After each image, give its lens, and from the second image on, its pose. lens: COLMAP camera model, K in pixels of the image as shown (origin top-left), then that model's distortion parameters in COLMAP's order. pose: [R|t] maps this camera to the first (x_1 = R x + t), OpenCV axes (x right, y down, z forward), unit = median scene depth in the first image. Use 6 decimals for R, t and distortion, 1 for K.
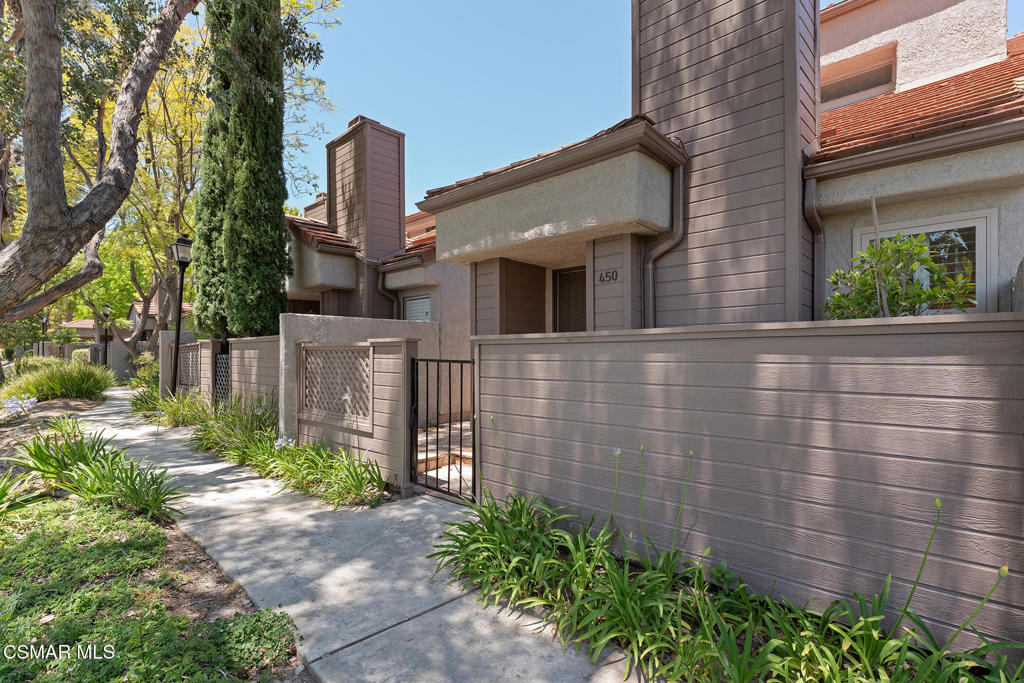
lens RADIAL K [[501.5, 0, 512.0], [0, 501.5, 341.5], [0, 0, 1]] dist [-0.000473, -0.000141]
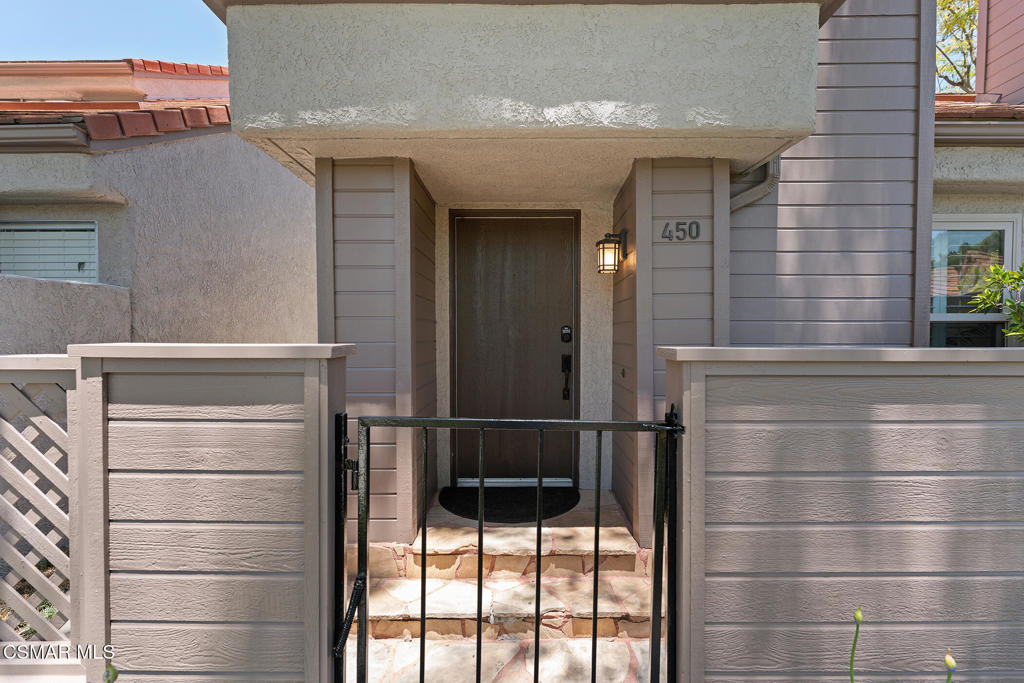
lens RADIAL K [[486.3, 0, 512.0], [0, 486.3, 341.5], [0, 0, 1]] dist [0.000224, 0.000192]
pose [[0.729529, -0.011013, 0.683861, -0.308005], [-0.019980, 0.999100, 0.037404, -0.021576], [-0.683658, -0.040951, 0.728653, 0.704654]]
